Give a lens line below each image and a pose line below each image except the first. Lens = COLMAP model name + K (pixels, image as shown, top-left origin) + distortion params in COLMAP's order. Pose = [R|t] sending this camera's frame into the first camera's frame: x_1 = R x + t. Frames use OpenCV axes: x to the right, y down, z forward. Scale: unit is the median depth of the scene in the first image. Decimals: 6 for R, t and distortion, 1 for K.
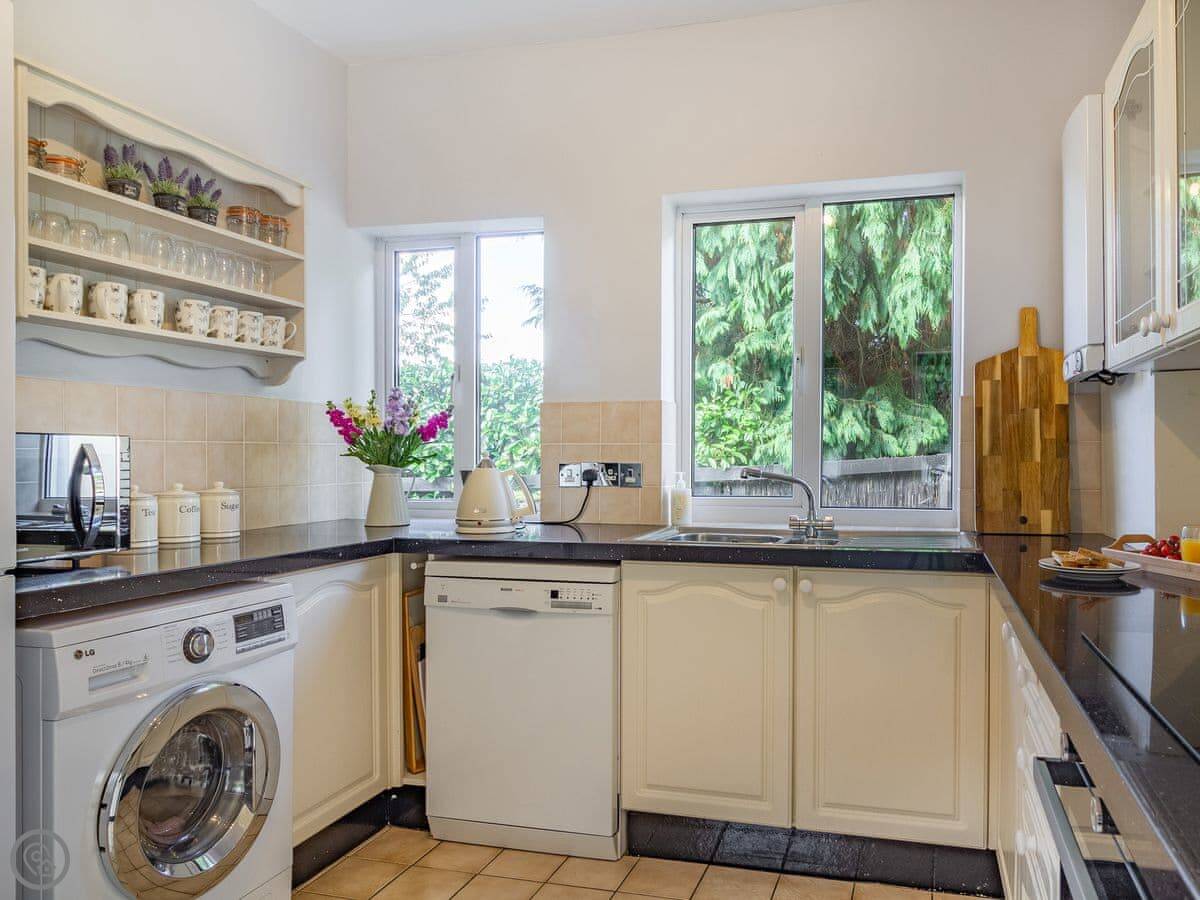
lens RADIAL K [[890.0, 0, 603.5], [0, 890.0, 457.7], [0, 0, 1]] dist [0.006054, 0.001035]
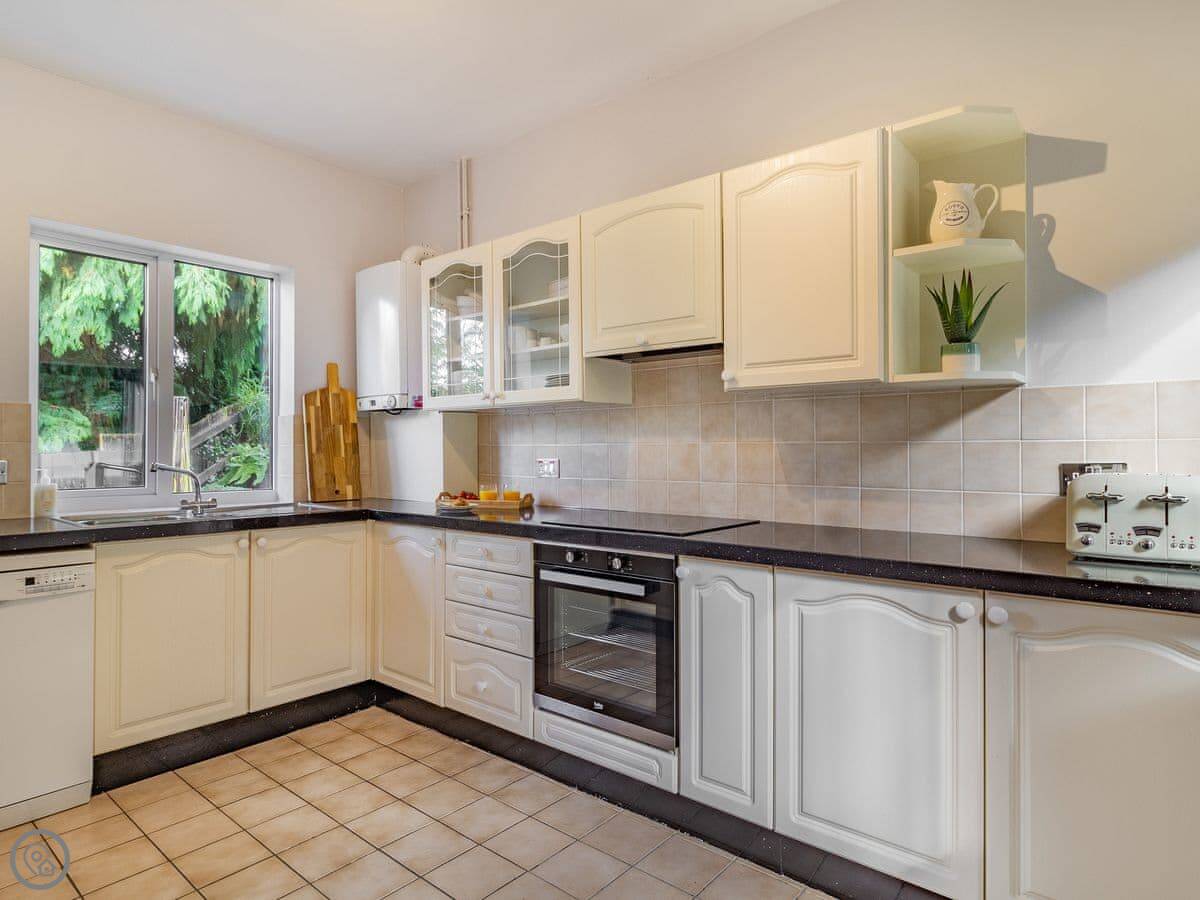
lens RADIAL K [[731.2, 0, 600.5], [0, 731.2, 447.6], [0, 0, 1]] dist [0.001071, 0.006604]
pose [[0.412199, 0.005177, 0.911079, -0.567033], [0.002593, 0.999973, -0.006855, -0.002020], [-0.911090, 0.005188, 0.412174, -0.005582]]
